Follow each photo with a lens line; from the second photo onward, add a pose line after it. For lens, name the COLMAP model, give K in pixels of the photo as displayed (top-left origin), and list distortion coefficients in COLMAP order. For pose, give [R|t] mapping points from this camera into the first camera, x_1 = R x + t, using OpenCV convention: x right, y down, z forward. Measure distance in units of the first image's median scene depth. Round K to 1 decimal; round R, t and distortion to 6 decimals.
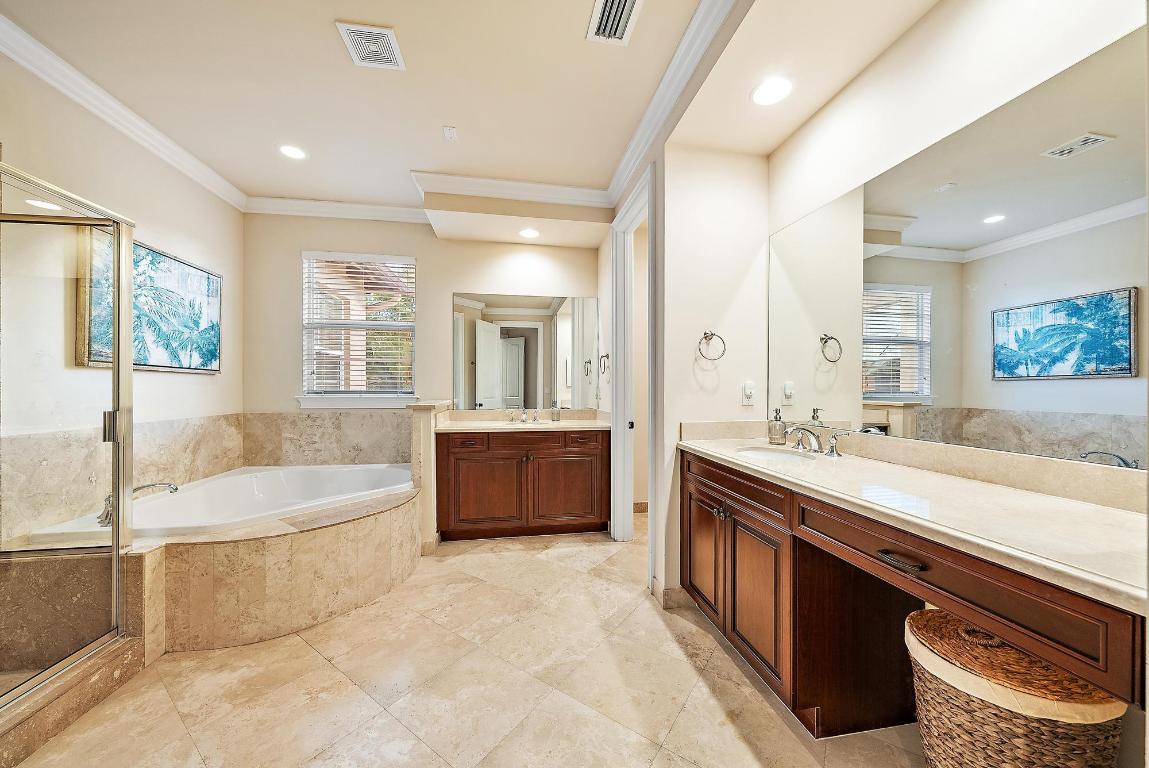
lens RADIAL K [[397.7, 0, 575.1], [0, 397.7, 388.7], [0, 0, 1]] dist [-0.005471, 0.000055]
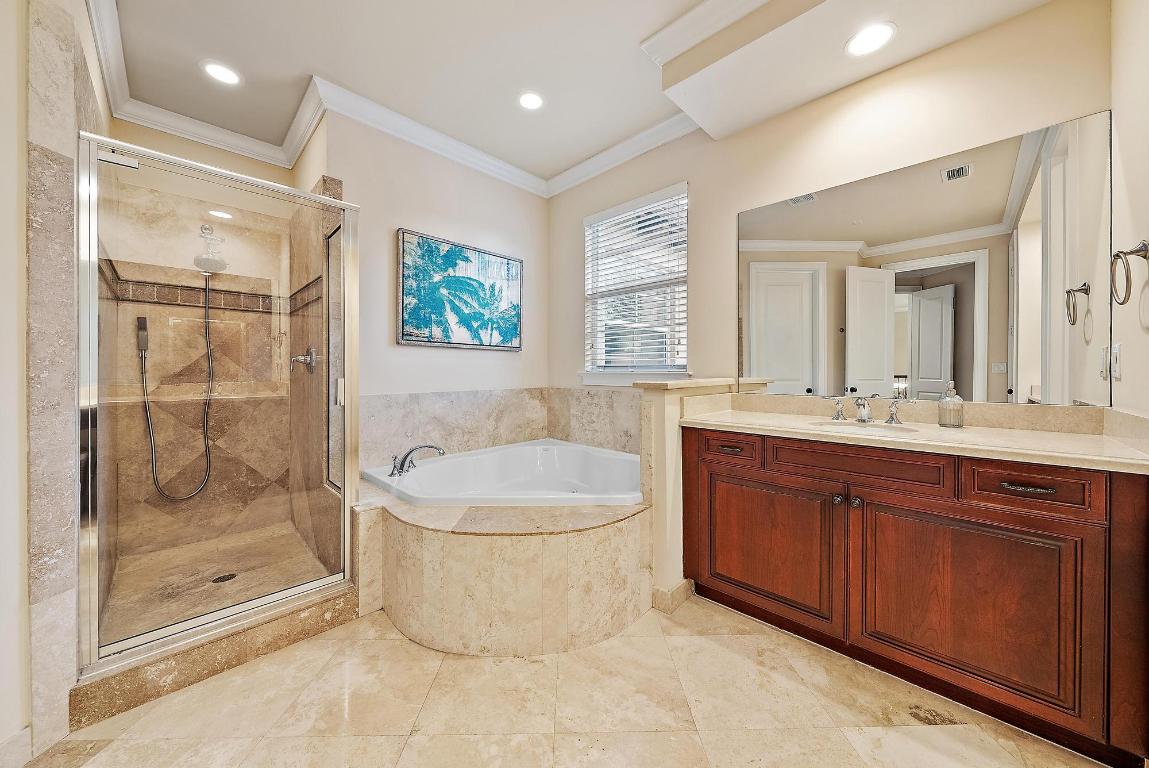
lens RADIAL K [[397.7, 0, 576.5], [0, 397.7, 374.0], [0, 0, 1]] dist [-0.005471, 0.000055]
pose [[0.591742, 0.002501, -0.806123, 0.077412], [0.002240, 0.999986, 0.004747, 0.023373], [0.806124, -0.004615, 0.591728, 0.500402]]
